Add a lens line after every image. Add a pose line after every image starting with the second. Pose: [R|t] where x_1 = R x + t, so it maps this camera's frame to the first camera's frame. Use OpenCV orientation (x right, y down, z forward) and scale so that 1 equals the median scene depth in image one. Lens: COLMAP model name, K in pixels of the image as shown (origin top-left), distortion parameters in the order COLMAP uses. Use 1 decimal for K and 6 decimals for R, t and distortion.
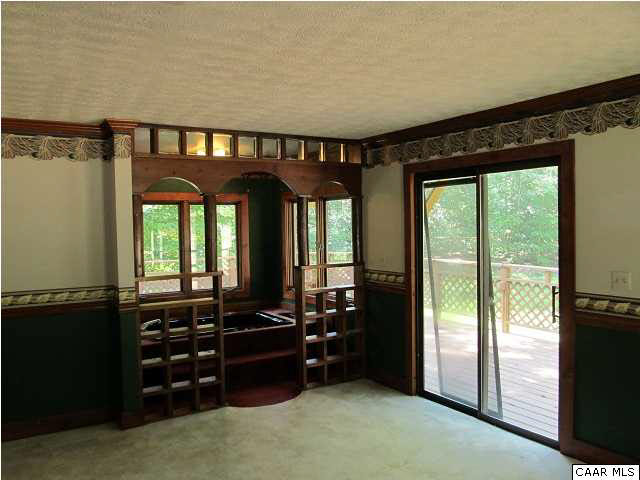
lens RADIAL K [[524.3, 0, 320.0], [0, 524.3, 240.0], [0, 0, 1]] dist [-0.042998, -0.003871]
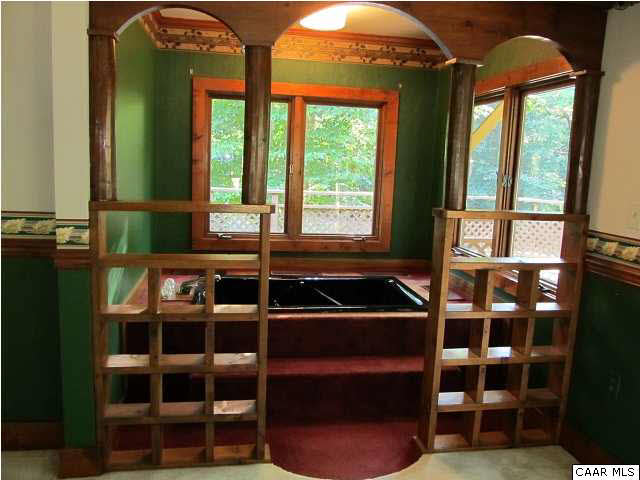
lens RADIAL K [[524.3, 0, 320.0], [0, 524.3, 240.0], [0, 0, 1]] dist [-0.042998, -0.003871]
pose [[0.918766, 0.109291, -0.379373, 0.041192], [-0.067320, 0.990216, 0.122229, 0.024163], [0.389020, -0.086761, 0.917135, 0.478011]]
